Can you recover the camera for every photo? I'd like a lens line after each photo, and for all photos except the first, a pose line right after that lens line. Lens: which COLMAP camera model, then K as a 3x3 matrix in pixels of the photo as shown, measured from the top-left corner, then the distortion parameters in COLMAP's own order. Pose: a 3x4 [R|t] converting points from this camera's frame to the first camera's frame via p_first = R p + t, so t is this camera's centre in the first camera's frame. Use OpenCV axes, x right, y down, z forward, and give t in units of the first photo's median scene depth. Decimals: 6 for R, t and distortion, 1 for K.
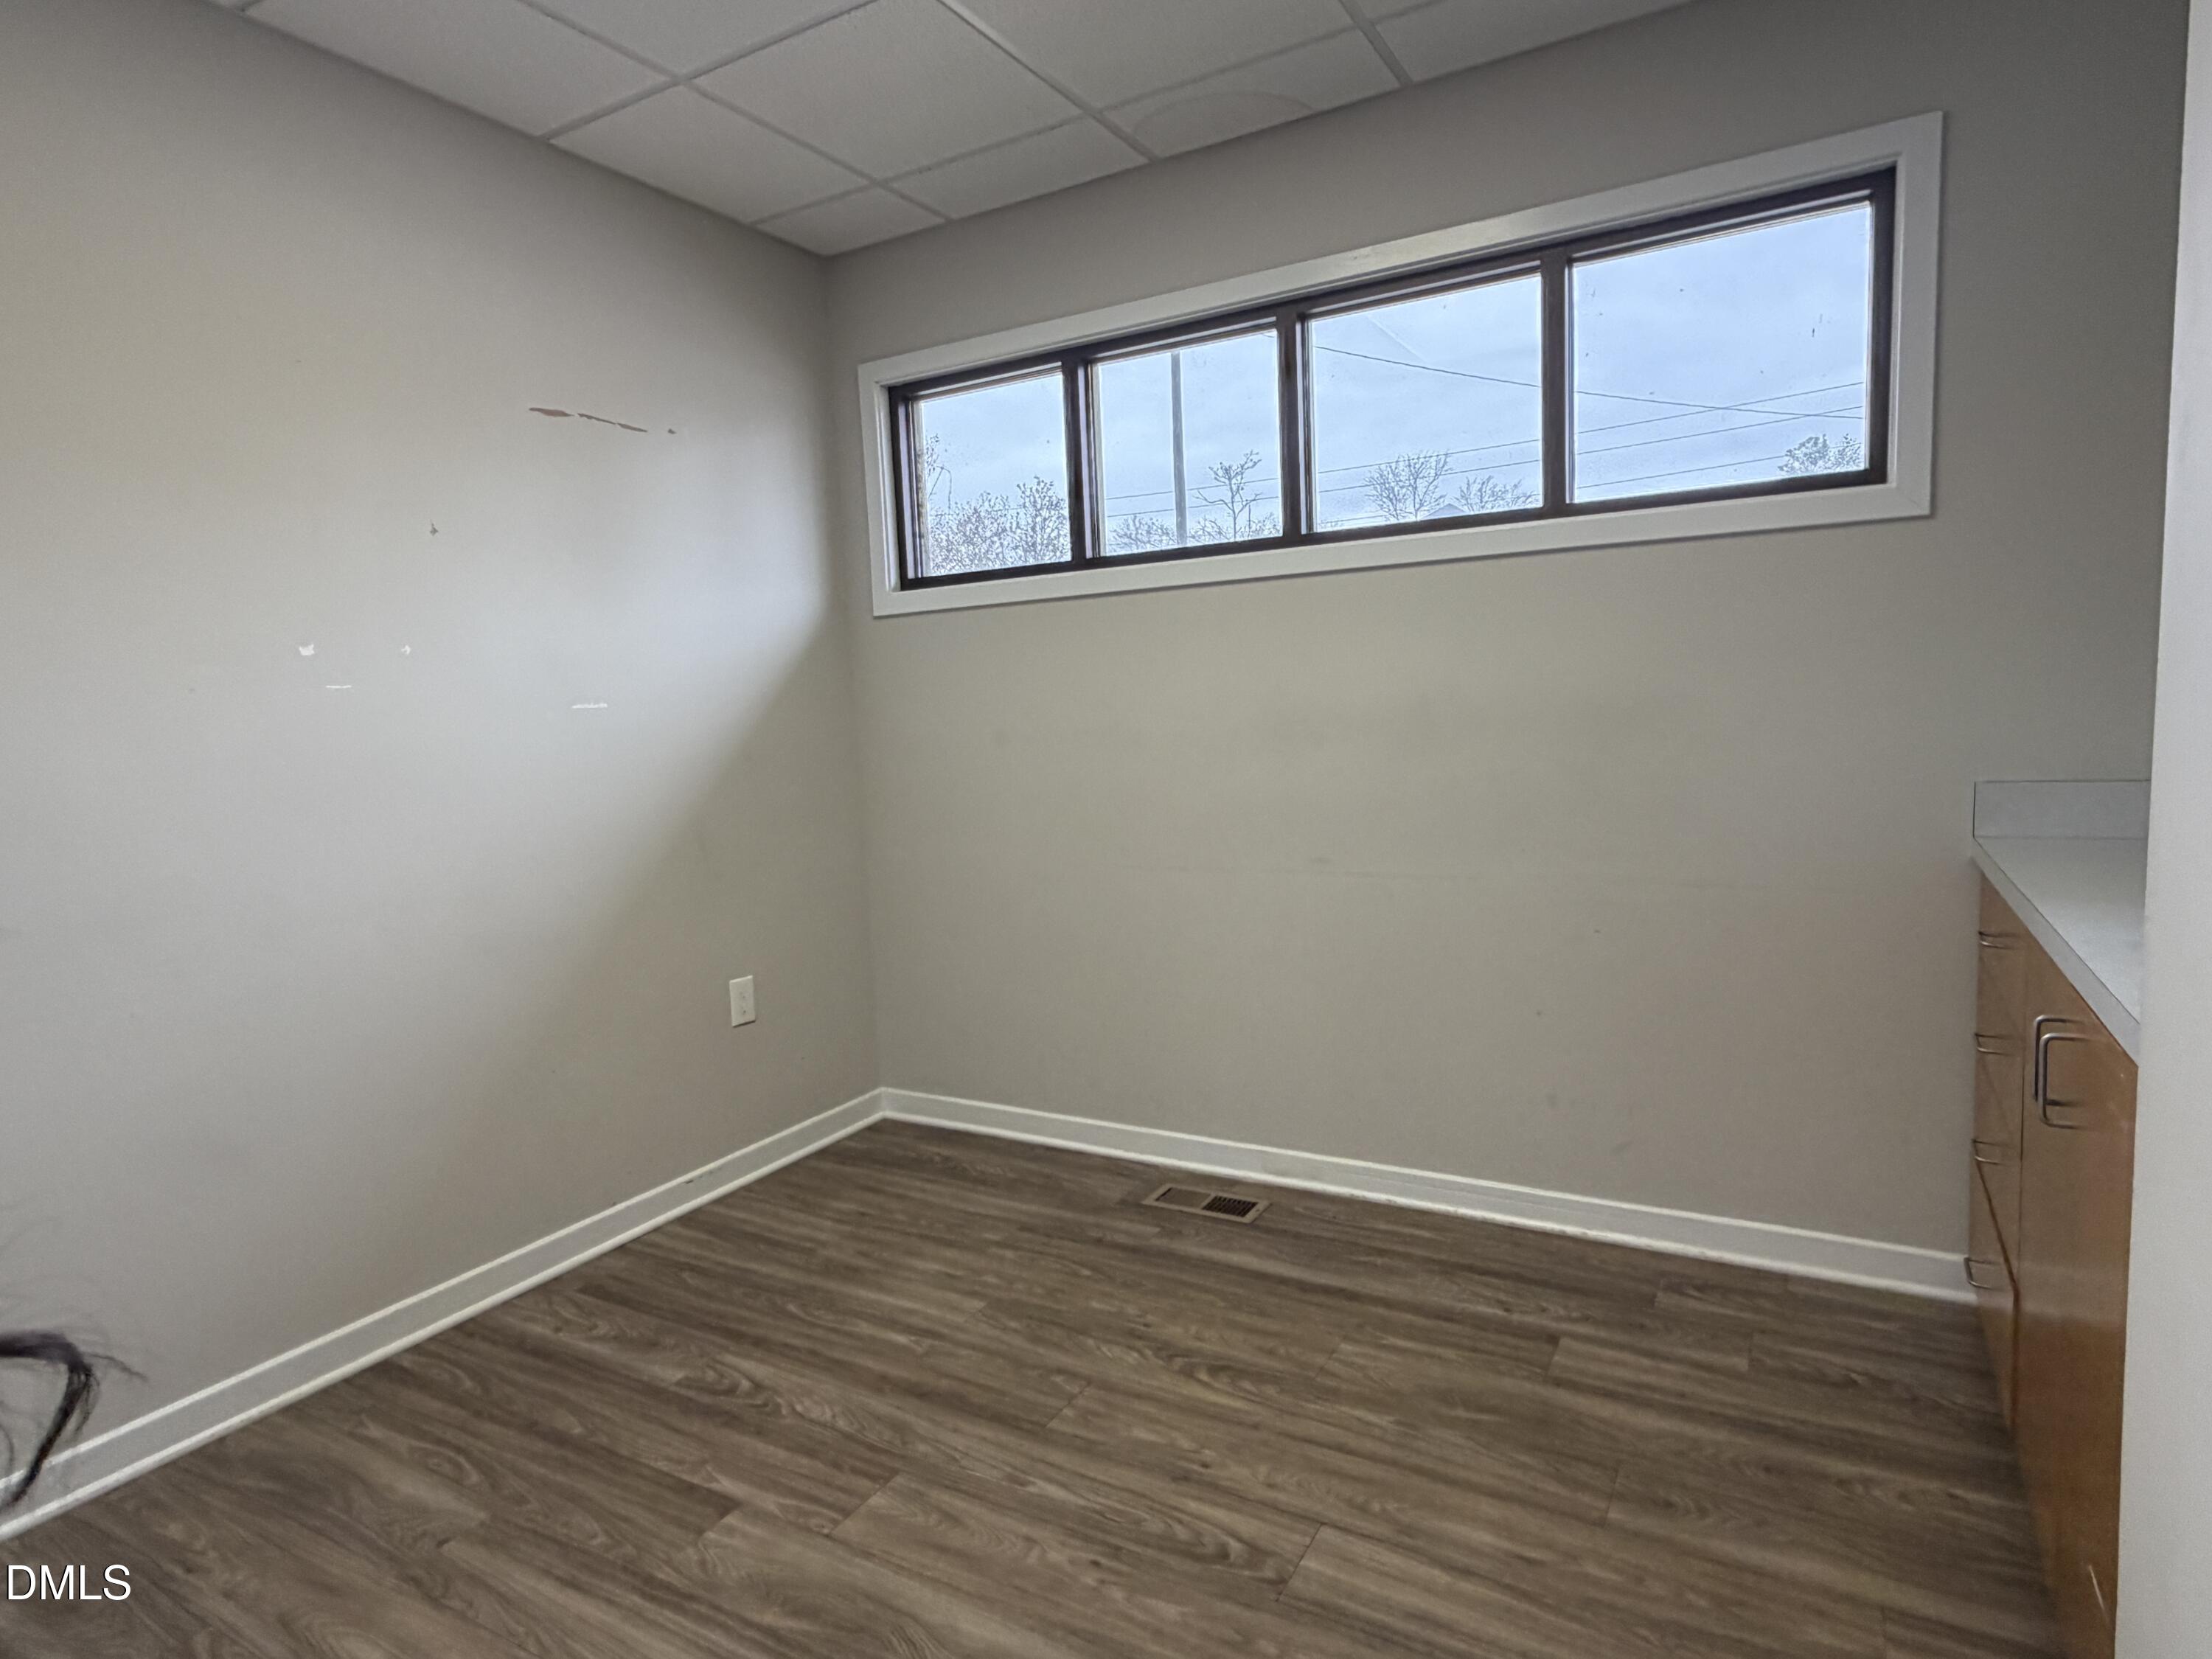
lens RADIAL K [[1222.1, 0, 1106.0], [0, 1222.1, 829.5], [0, 0, 1]] dist [0.002616, 0.001187]
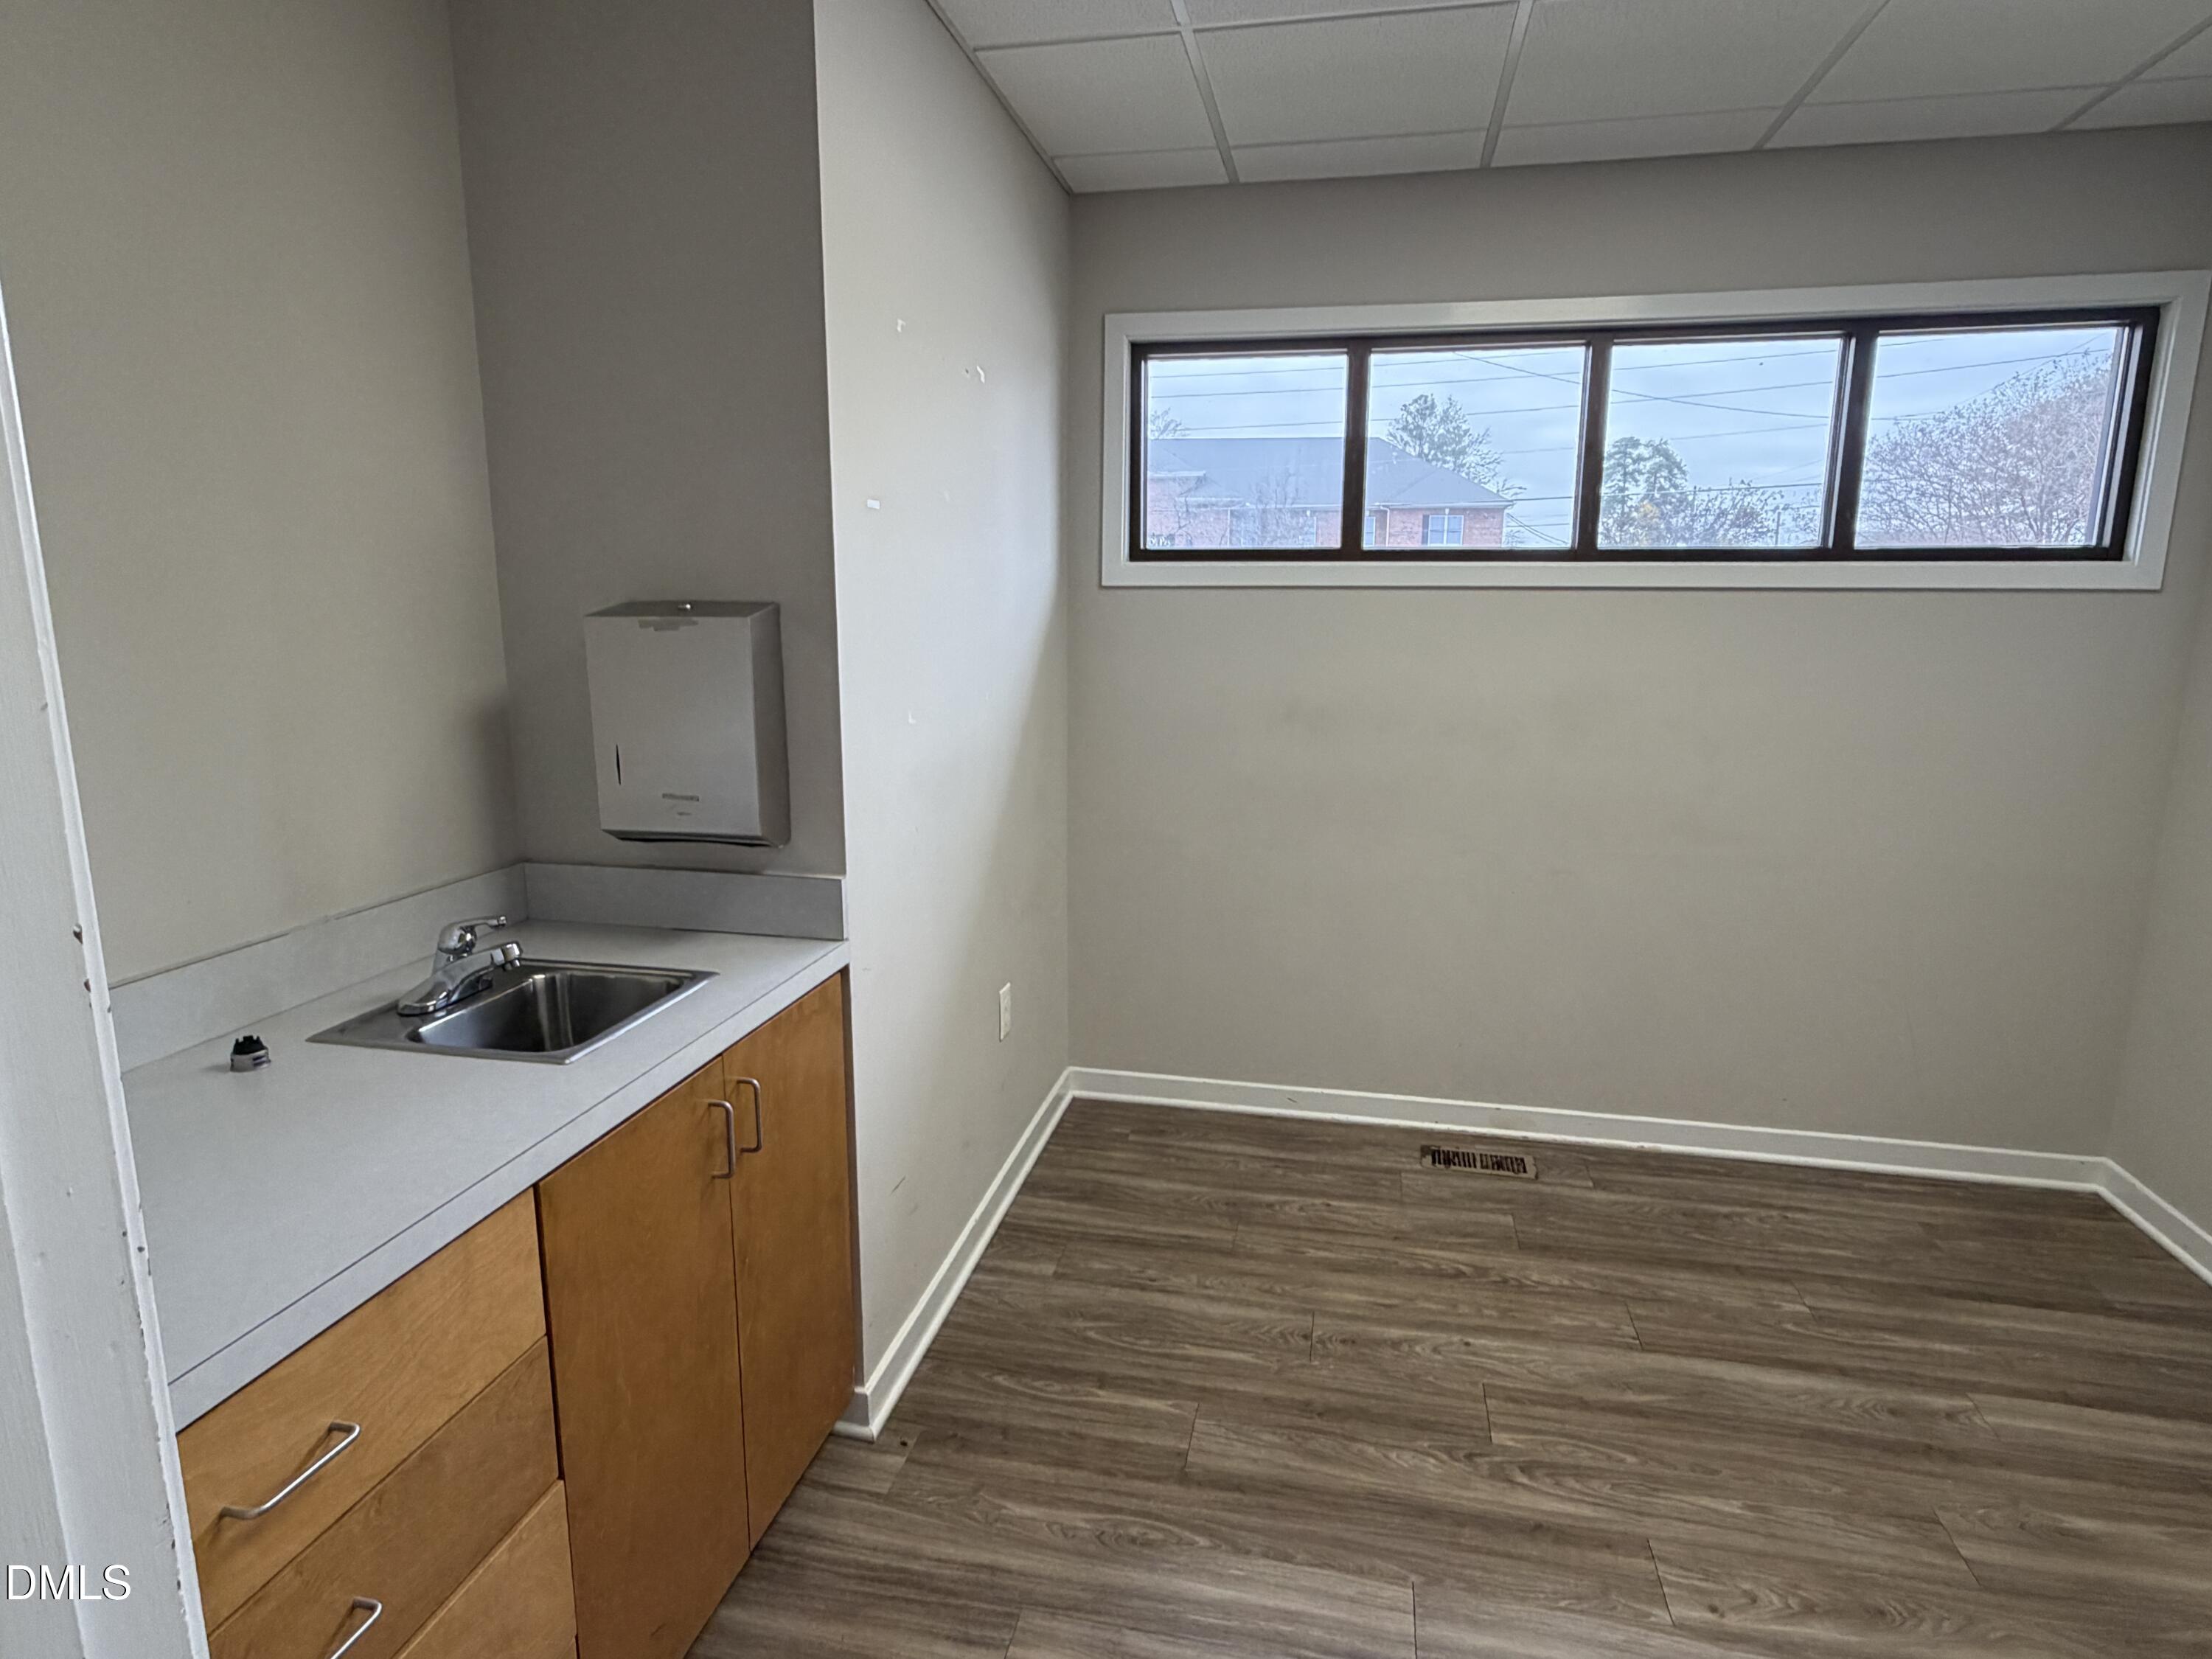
lens RADIAL K [[1222.1, 0, 1106.0], [0, 1222.1, 829.5], [0, 0, 1]] dist [0.002616, 0.001187]
pose [[0.947891, -0.009403, 0.318456, -0.512145], [-0.015856, 0.996933, 0.076631, -0.060564], [-0.318200, -0.077687, 0.944835, 0.084225]]
